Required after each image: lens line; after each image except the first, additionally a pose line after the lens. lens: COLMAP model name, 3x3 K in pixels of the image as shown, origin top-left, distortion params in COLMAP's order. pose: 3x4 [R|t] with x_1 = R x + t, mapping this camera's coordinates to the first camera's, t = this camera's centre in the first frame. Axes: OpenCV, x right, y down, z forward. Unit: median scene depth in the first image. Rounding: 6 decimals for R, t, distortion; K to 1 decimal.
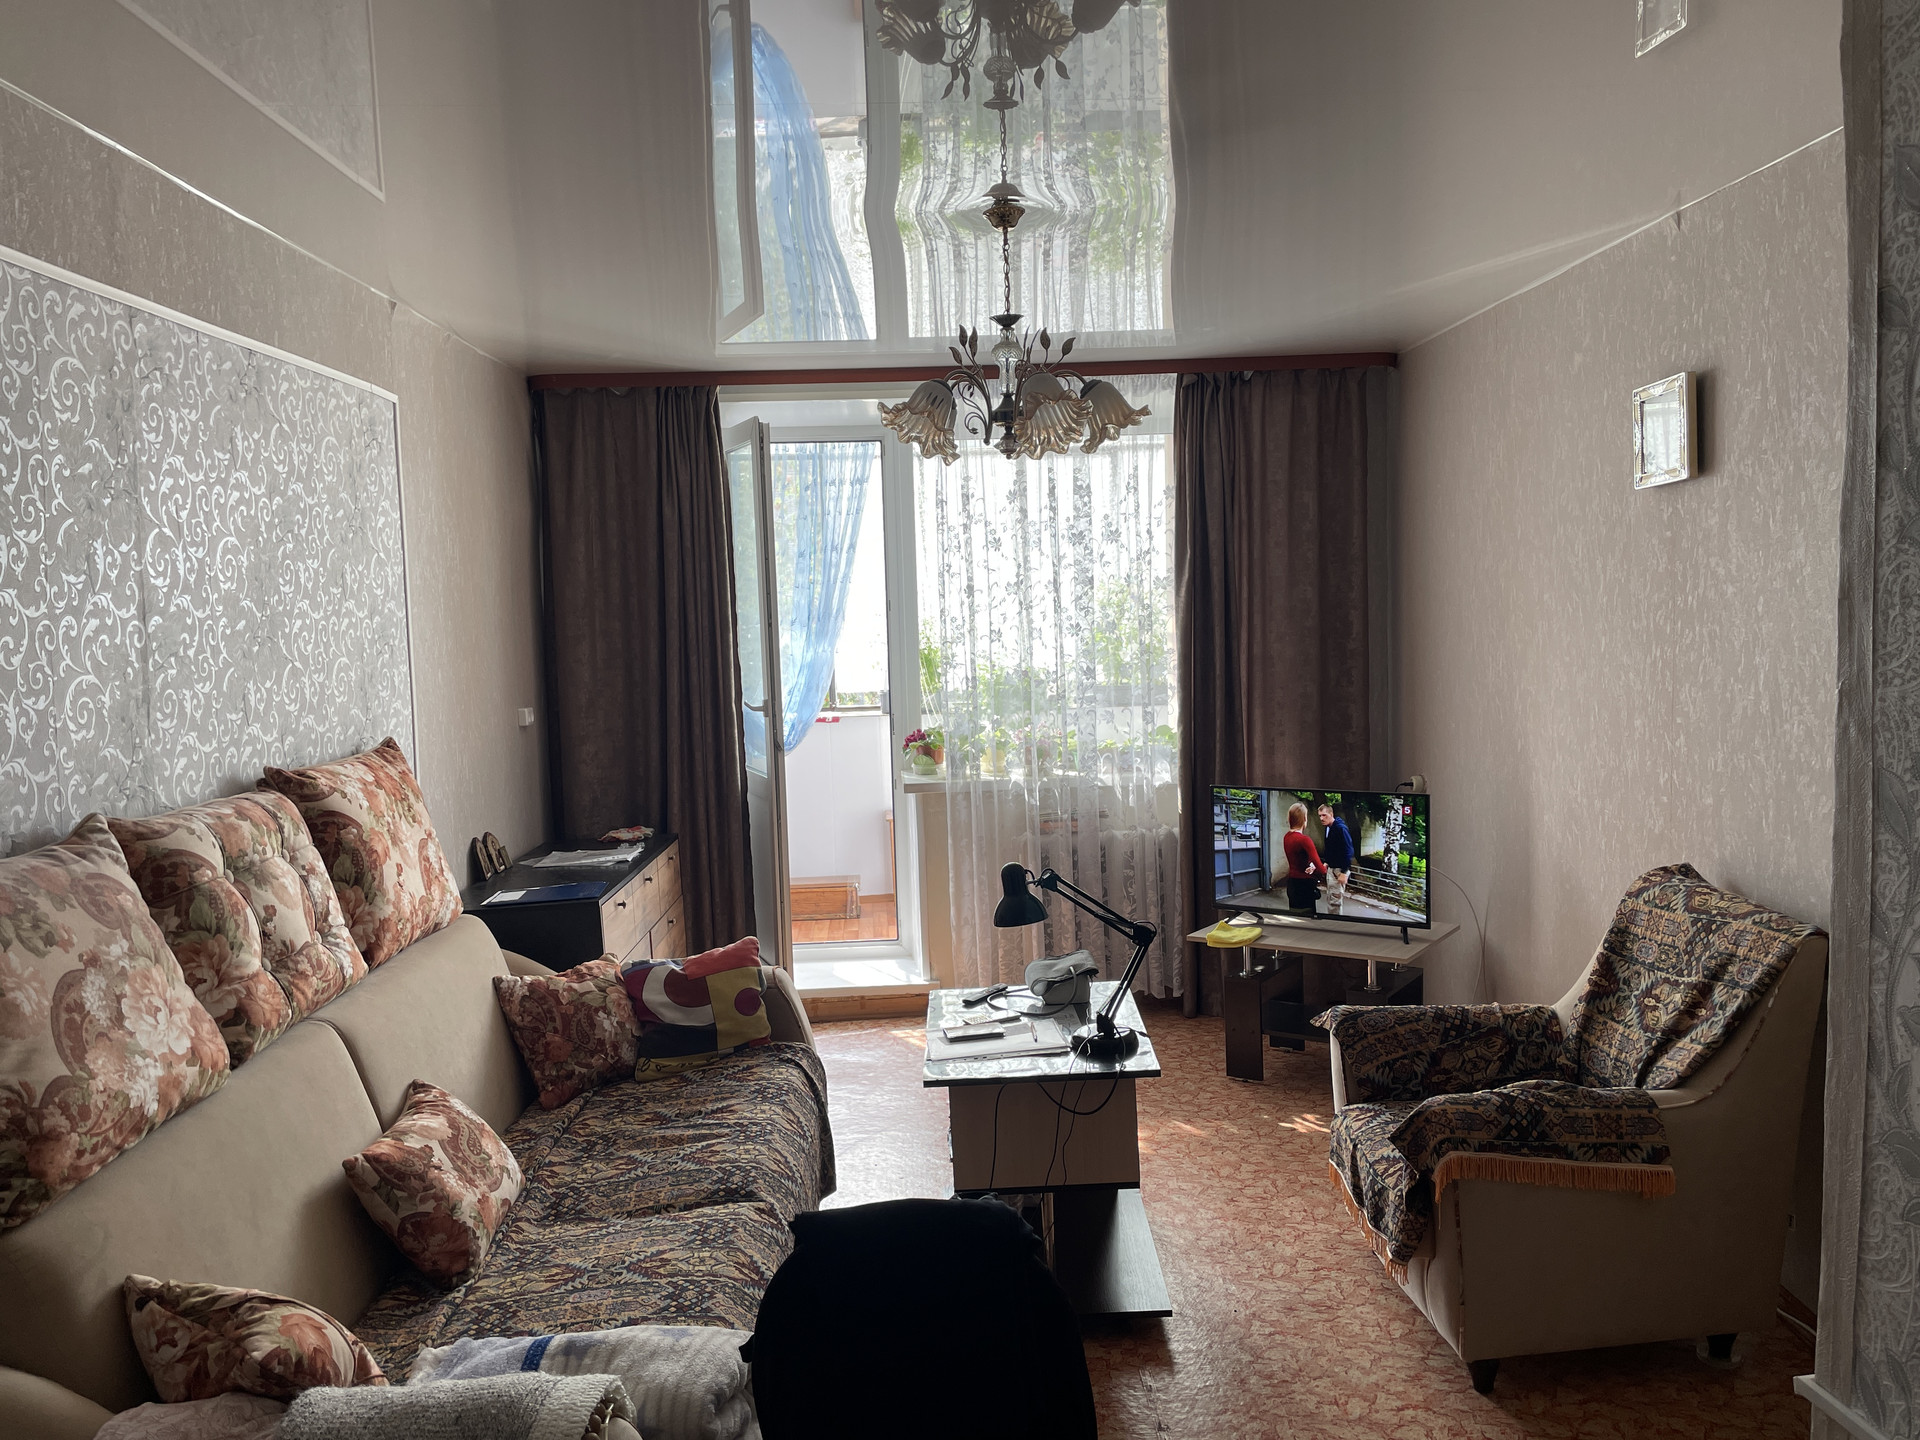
lens RADIAL K [[1461.0, 0, 960.0], [0, 1461.0, 720.0], [0, 0, 1]] dist [0.103759, -0.142595]
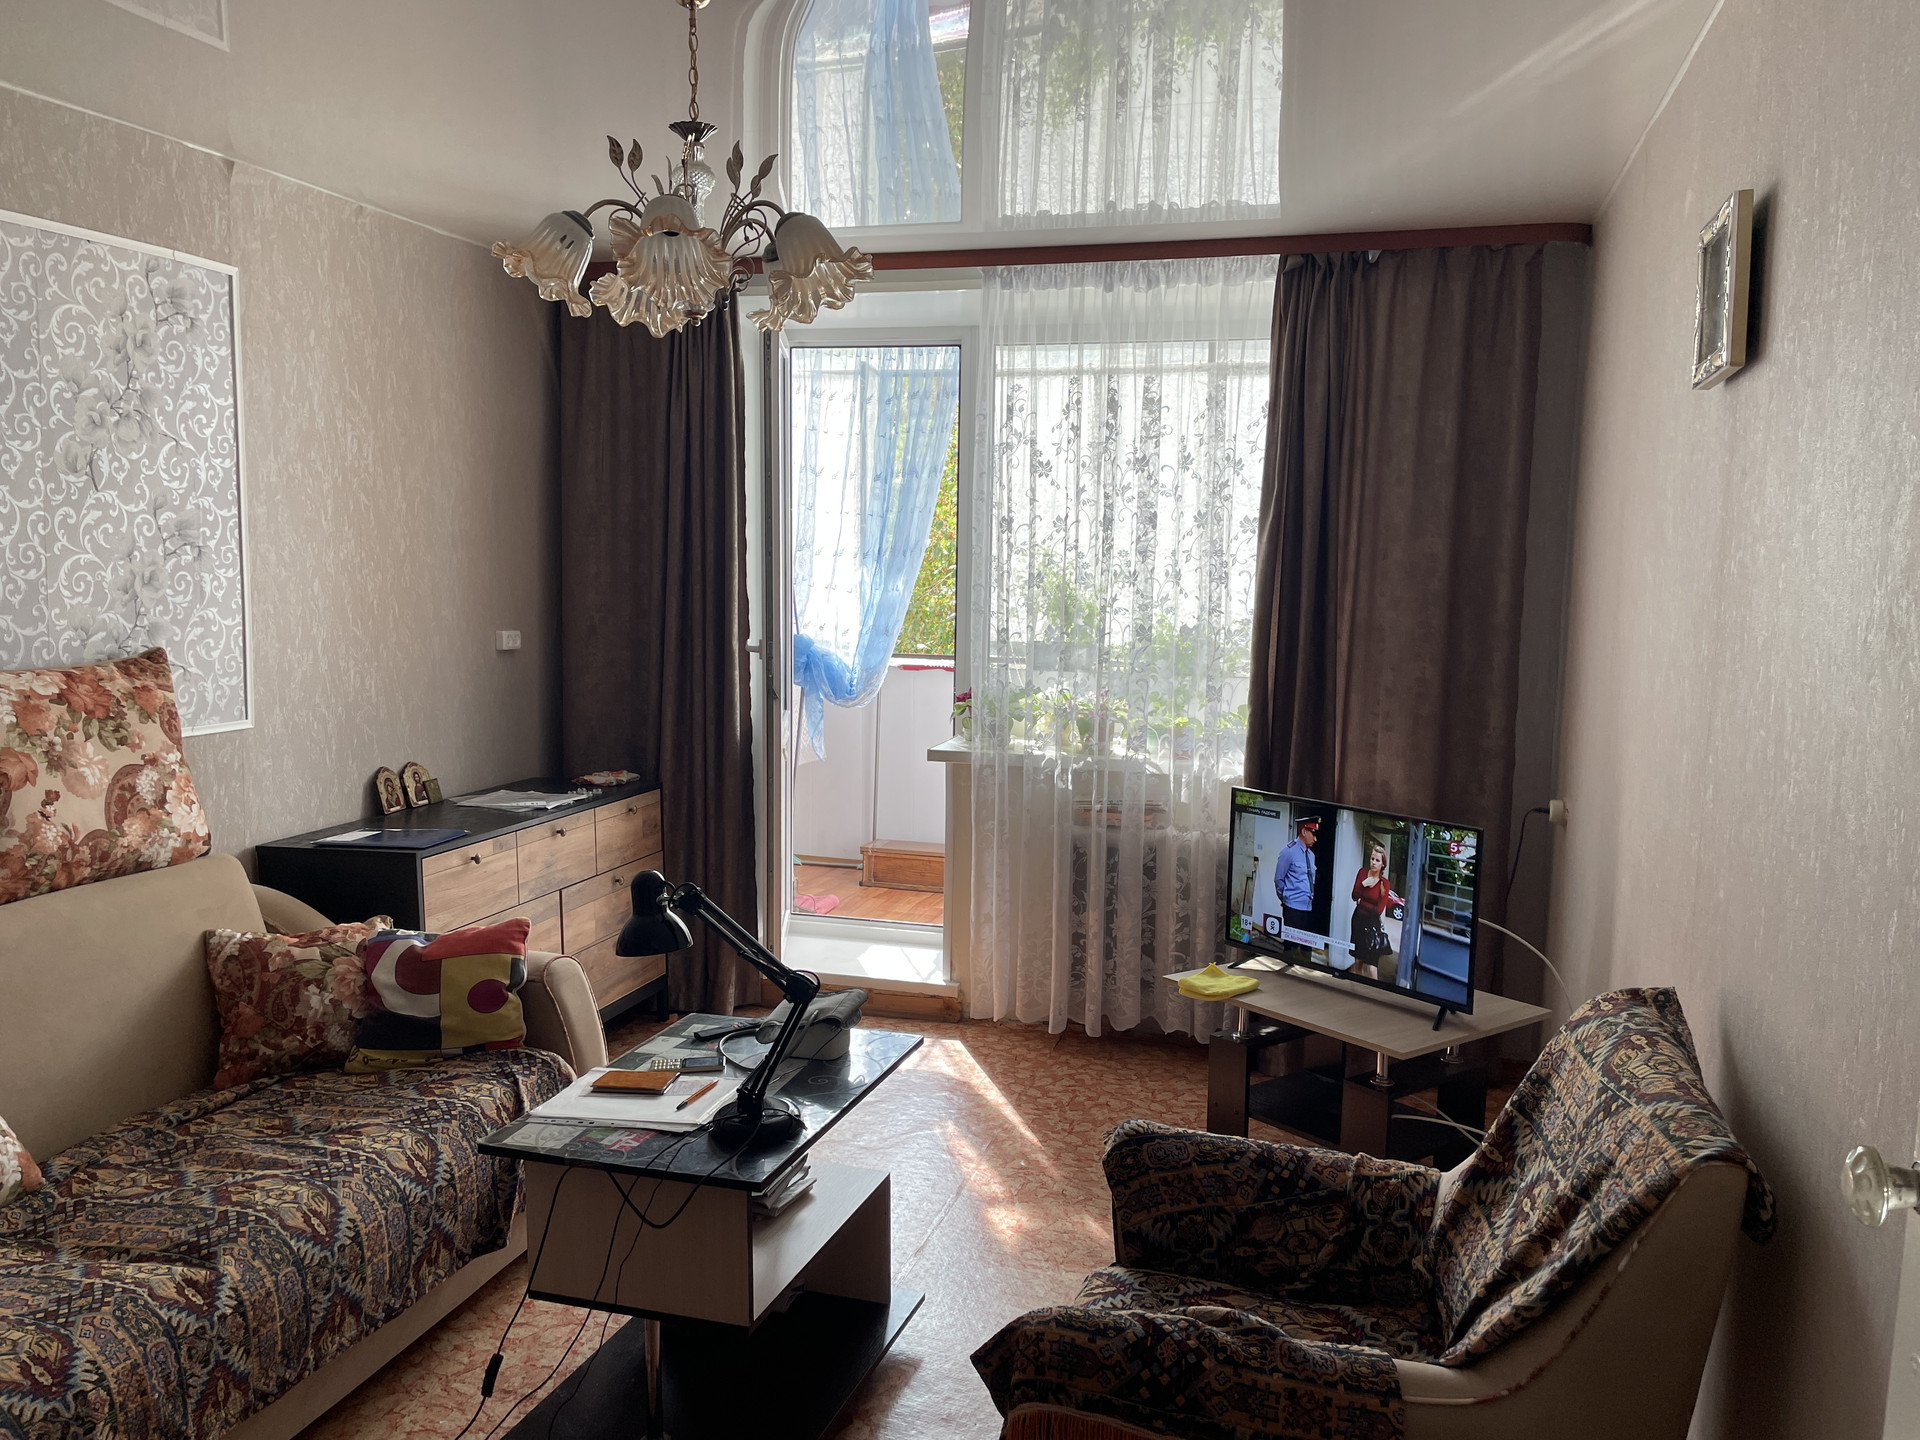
lens RADIAL K [[1467.4, 0, 959.5], [0, 1467.4, 714.0], [0, 0, 1]] dist [0.099259, -0.133231]
pose [[0.951163, 0.081383, -0.297767, 0.360127], [-0.072036, 0.996507, 0.042249, -0.022079], [0.300165, -0.018736, 0.953703, 0.296399]]
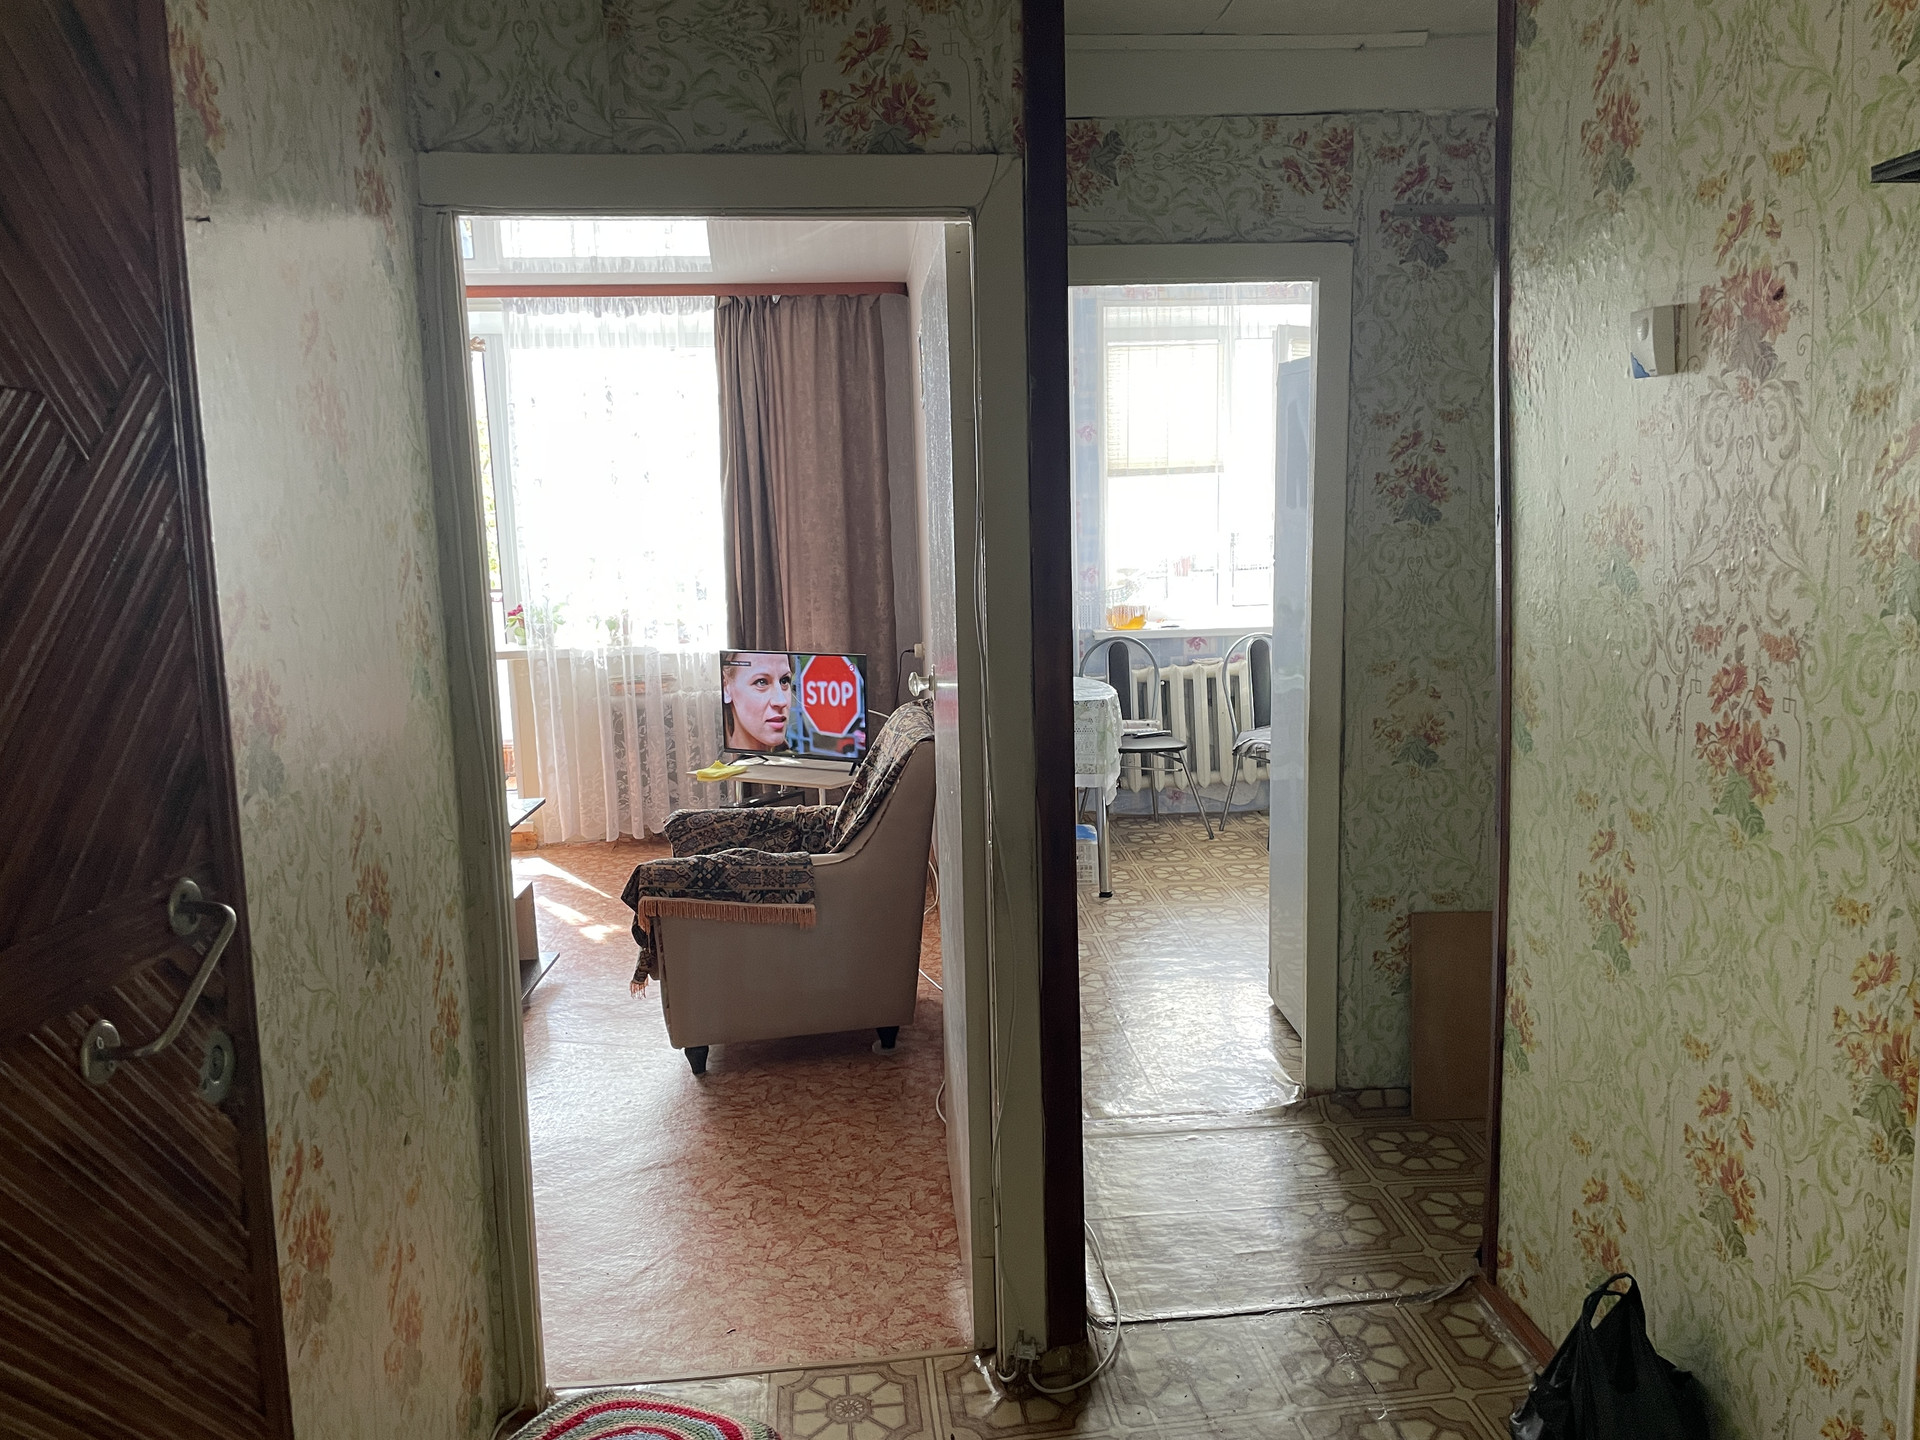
lens RADIAL K [[1456.4, 0, 981.9], [0, 1456.4, 716.7], [0, 0, 1]] dist [0.111665, -0.126801]
pose [[0.998330, -0.005757, 0.057477, 0.433754], [0.001750, 0.997579, 0.069516, 0.022221], [-0.057739, -0.069299, 0.995924, -0.282830]]
